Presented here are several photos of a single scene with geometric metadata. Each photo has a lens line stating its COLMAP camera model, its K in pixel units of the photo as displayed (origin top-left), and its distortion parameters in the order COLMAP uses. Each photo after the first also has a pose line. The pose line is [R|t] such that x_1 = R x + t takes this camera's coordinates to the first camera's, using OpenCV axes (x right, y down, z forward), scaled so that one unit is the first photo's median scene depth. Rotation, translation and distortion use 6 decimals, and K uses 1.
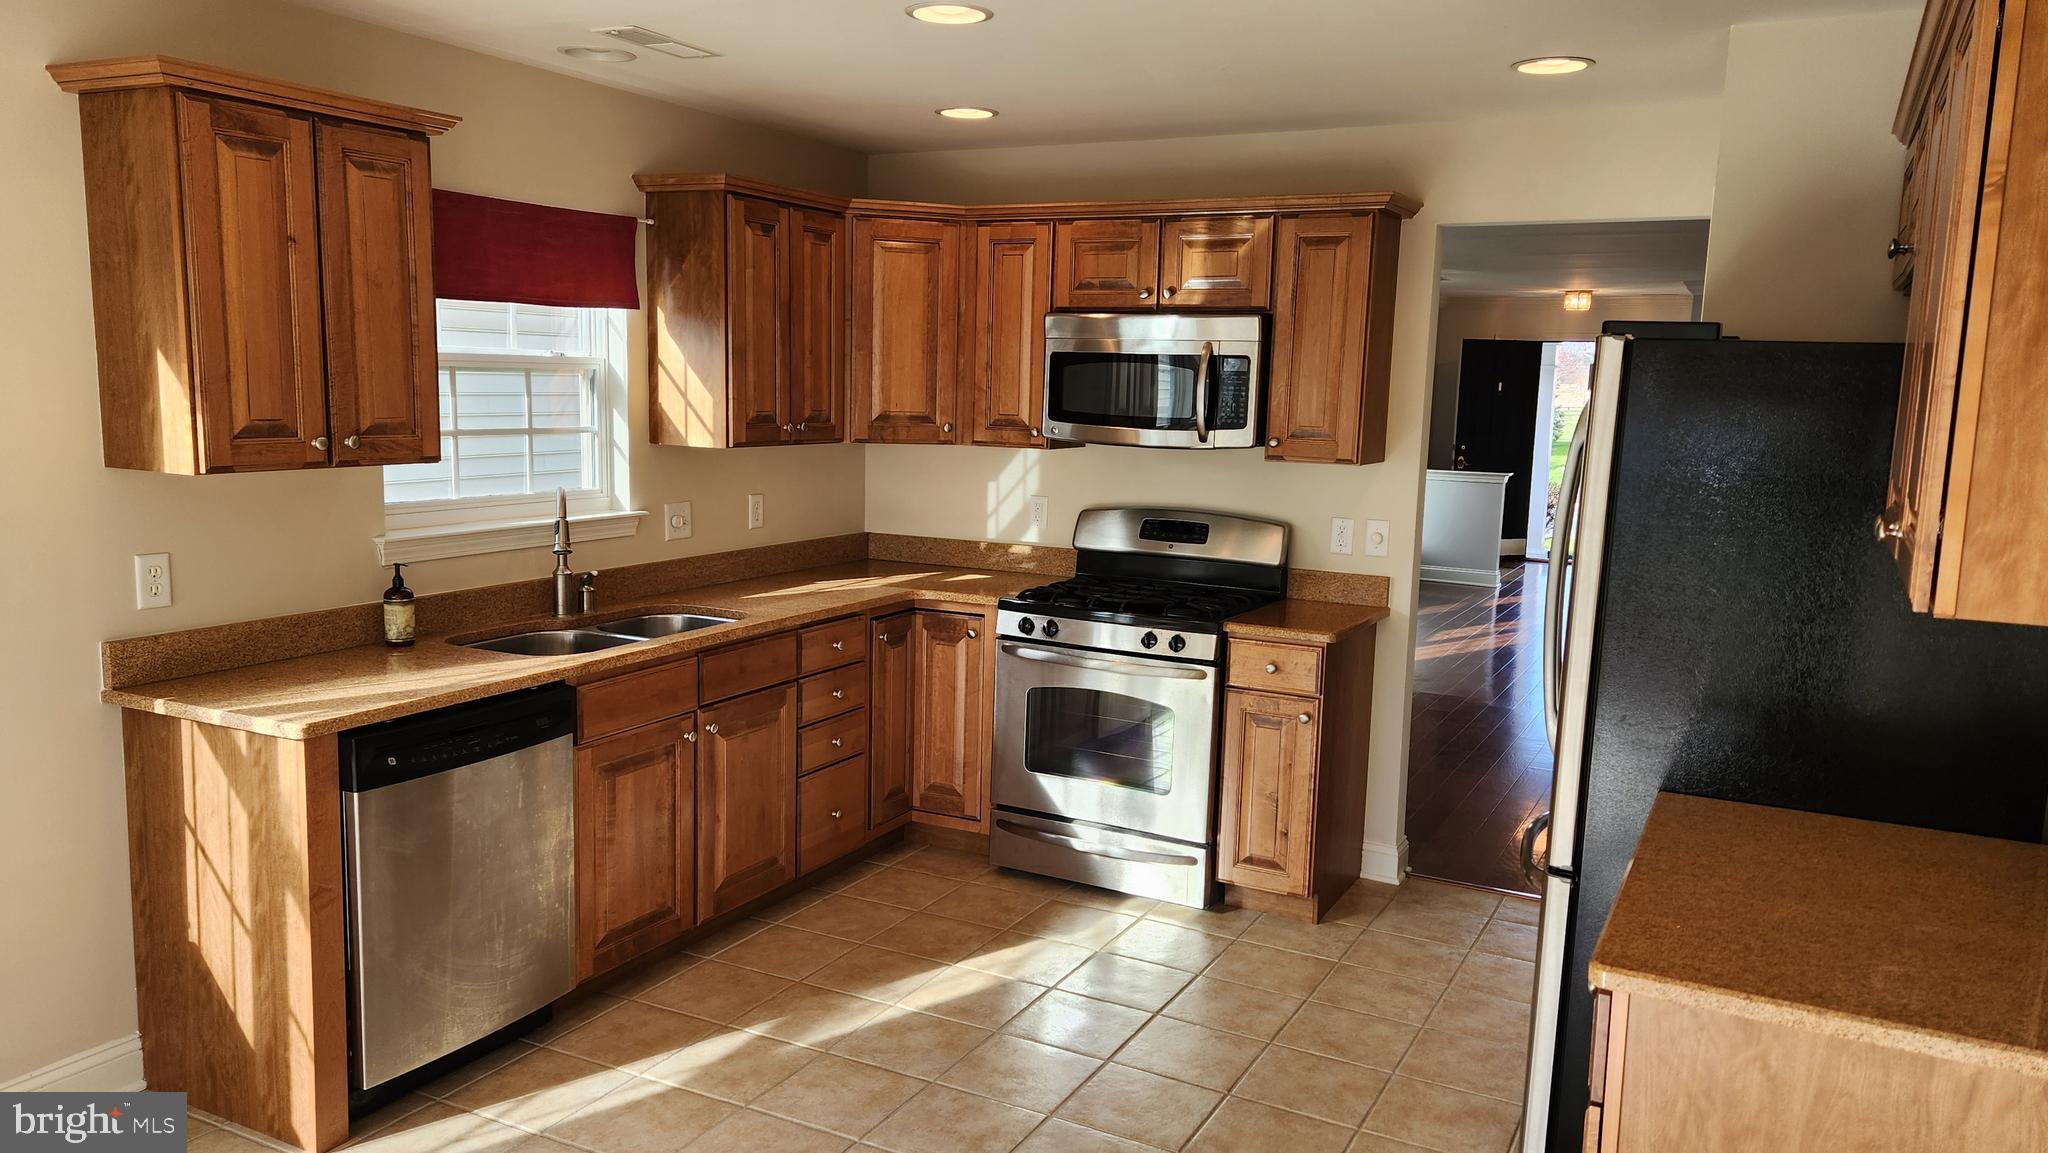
lens RADIAL K [[1460.5, 0, 1029.7], [0, 1460.5, 585.2], [0, 0, 1]] dist [0.076841, -0.042602]
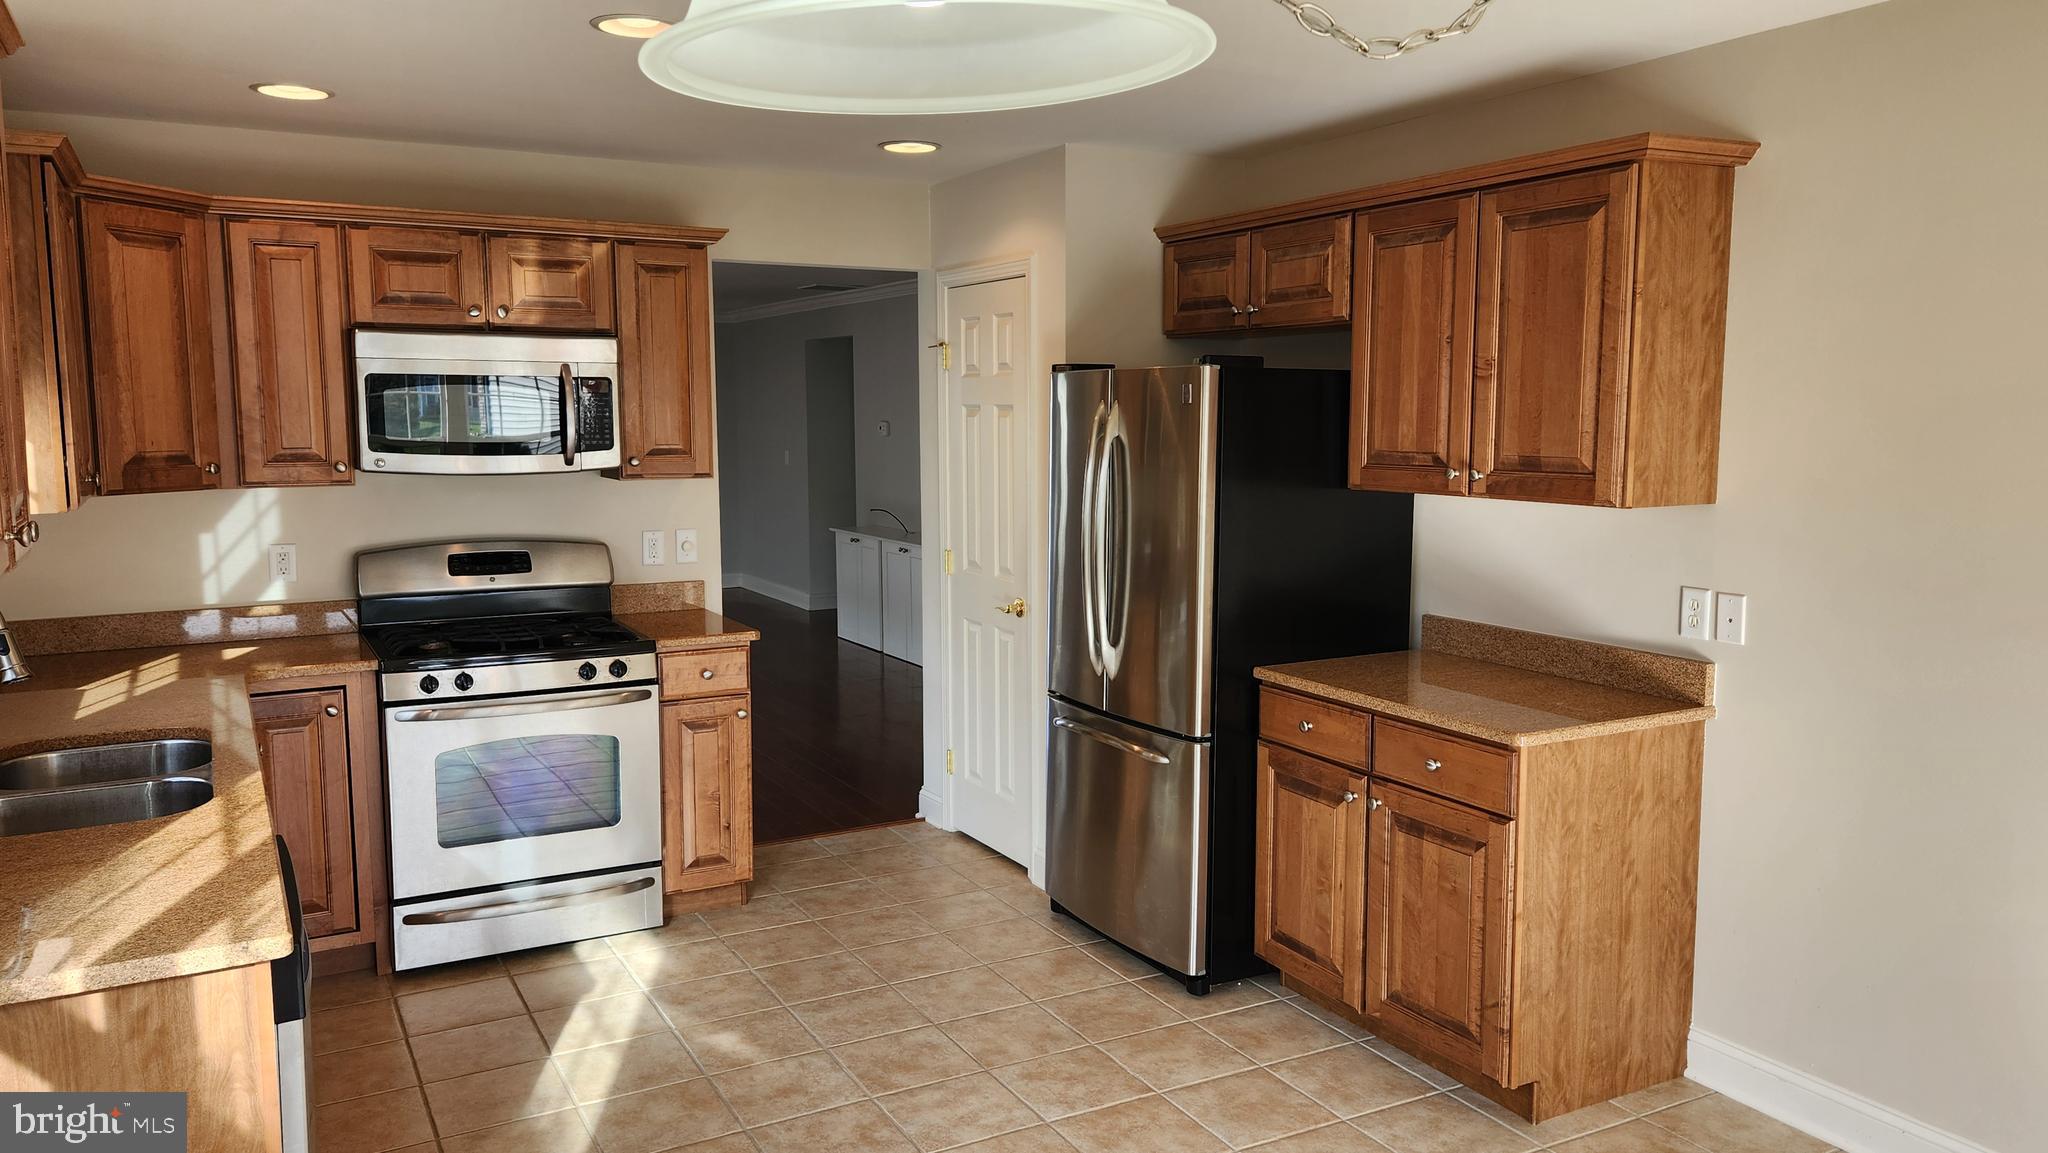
lens RADIAL K [[1460.5, 0, 1019.7], [0, 1460.5, 571.3], [0, 0, 1]] dist [0.076841, -0.042602]
pose [[0.560624, -0.120308, 0.819284, -0.550222], [0.134701, 0.989461, 0.053124, -0.041085], [-0.817041, 0.080576, 0.570922, 0.205343]]
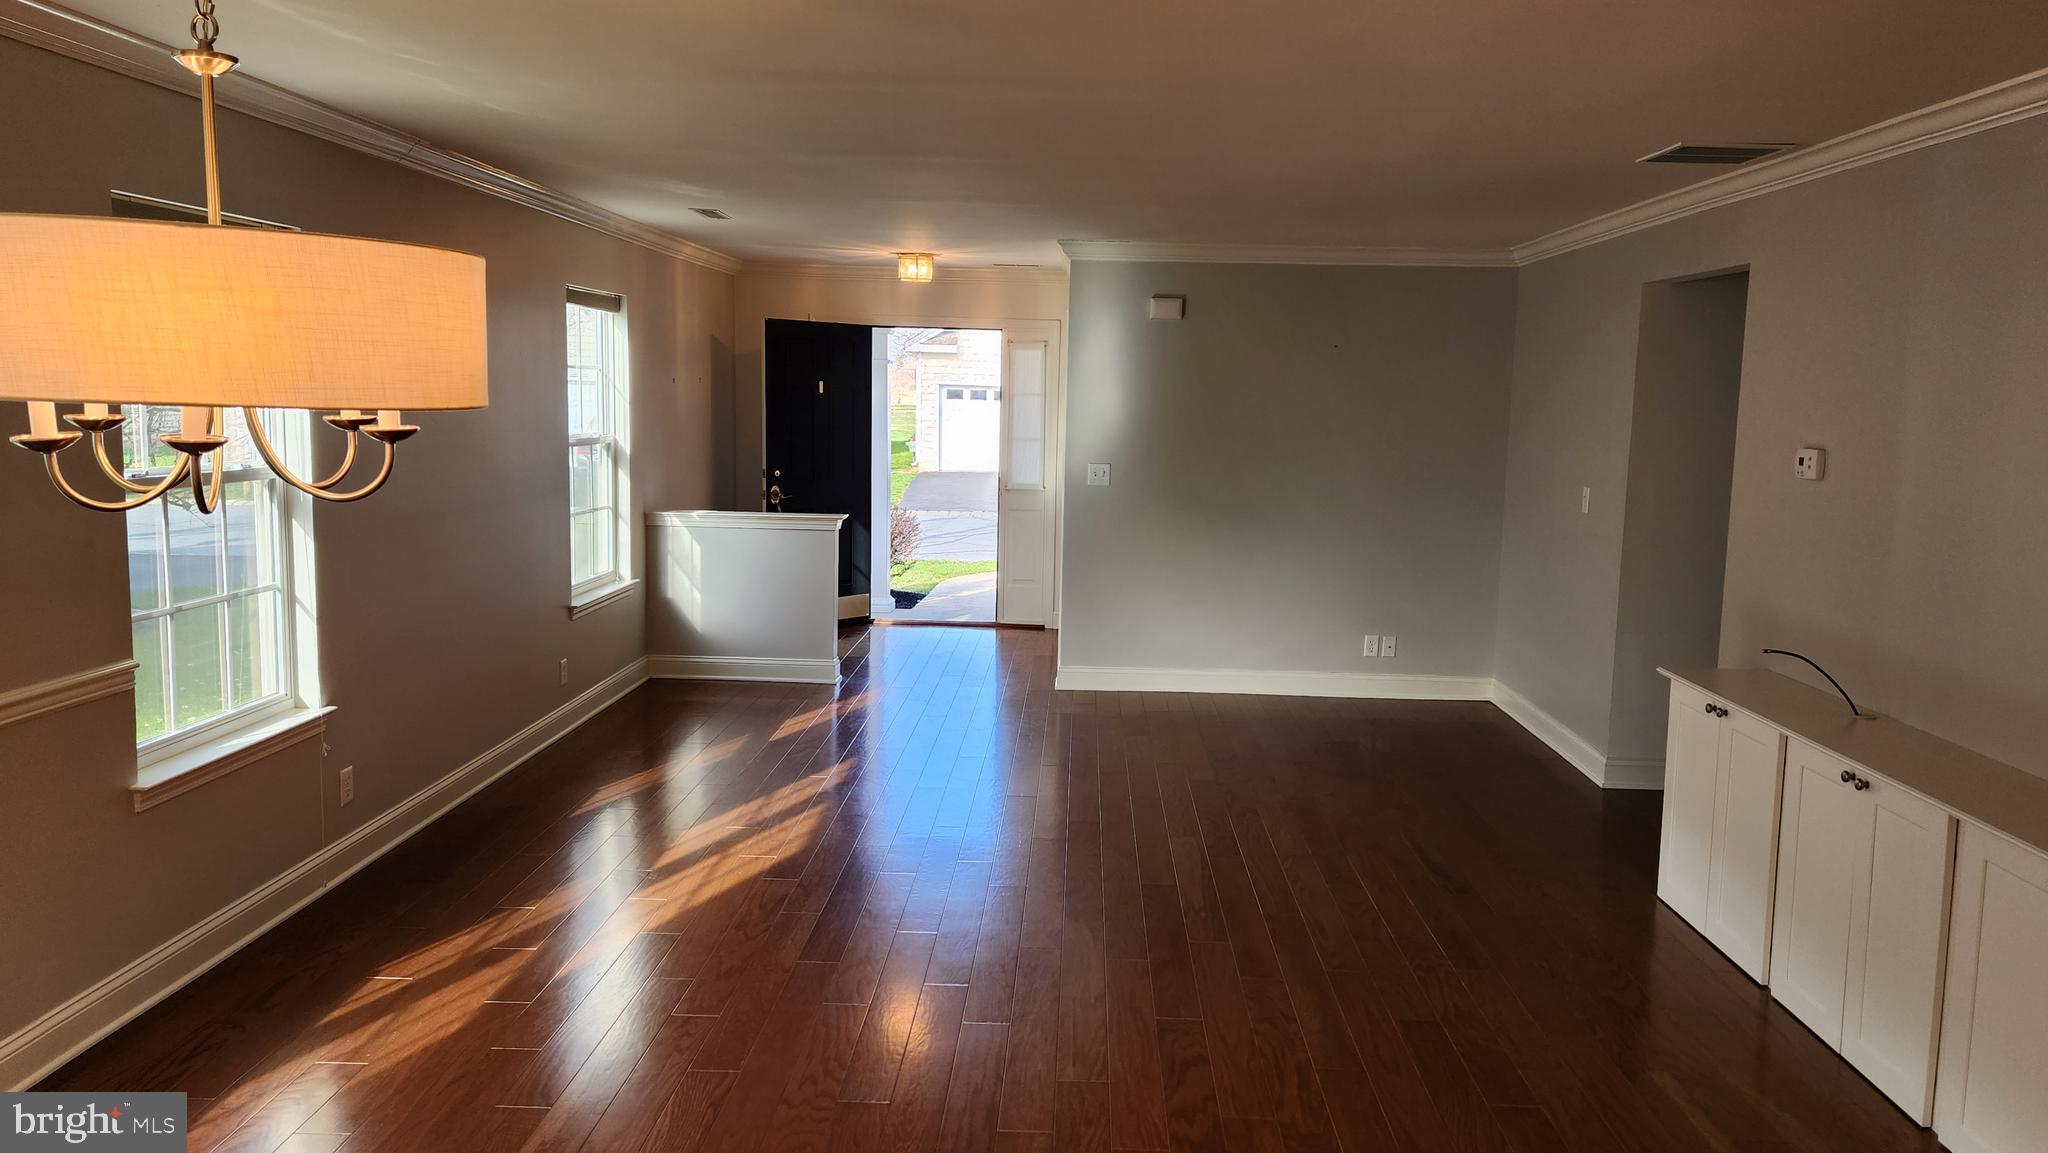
lens RADIAL K [[1460.5, 0, 1026.0], [0, 1460.5, 558.2], [0, 0, 1]] dist [0.076841, -0.042602]
pose [[0.903870, -0.057782, 0.423887, 0.321277], [0.063397, 0.997988, 0.000856, -0.145290], [-0.423084, 0.026099, 0.905715, 0.985463]]
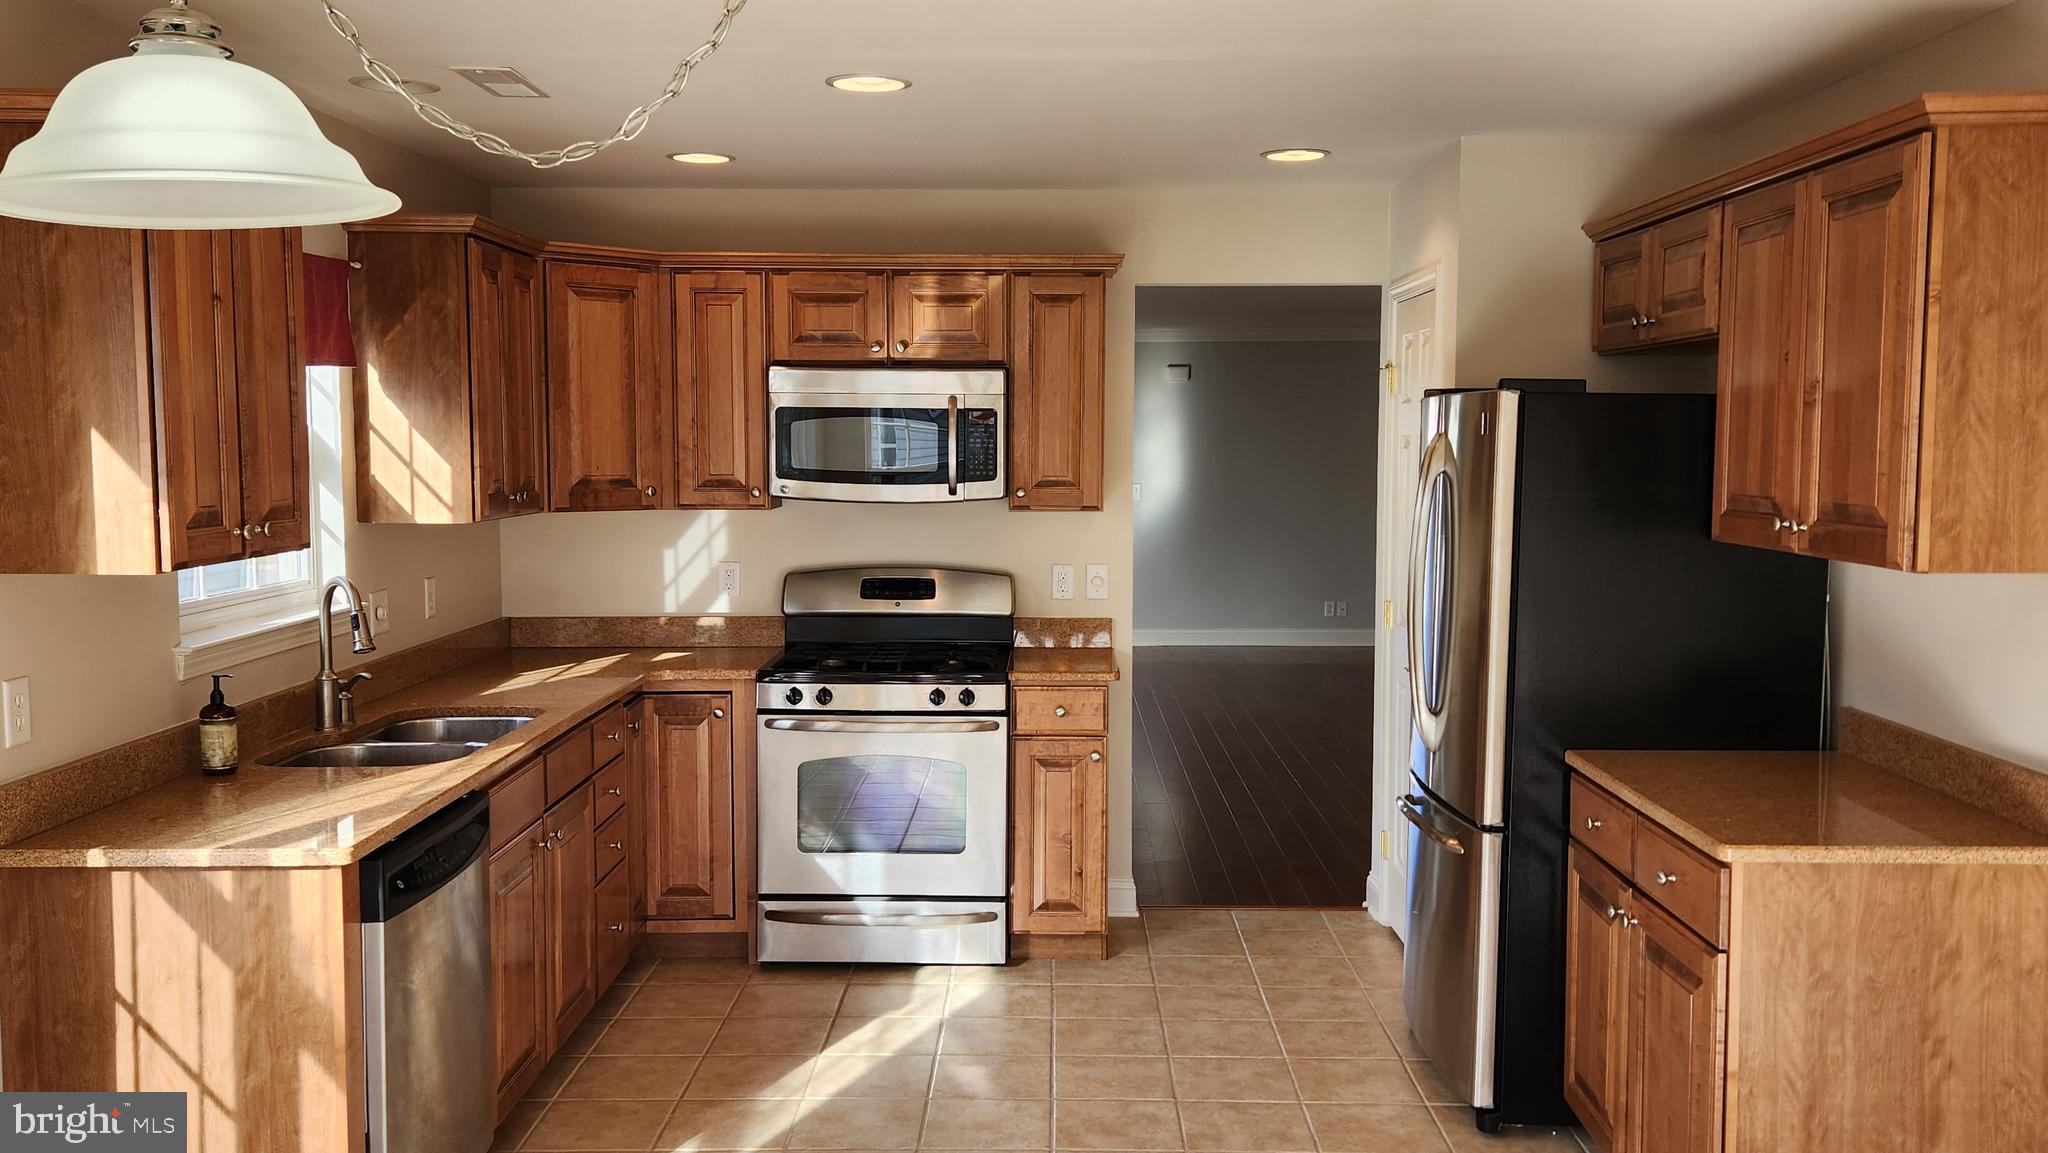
lens RADIAL K [[1741.9, 0, 1037.5], [0, 1741.9, 577.4], [0, 0, 1]] dist [0.083485, -0.060239]
pose [[0.890383, -0.061322, 0.451062, -0.382857], [0.086008, 0.995700, -0.034413, 0.003855], [-0.447012, 0.069436, 0.891829, -0.081154]]
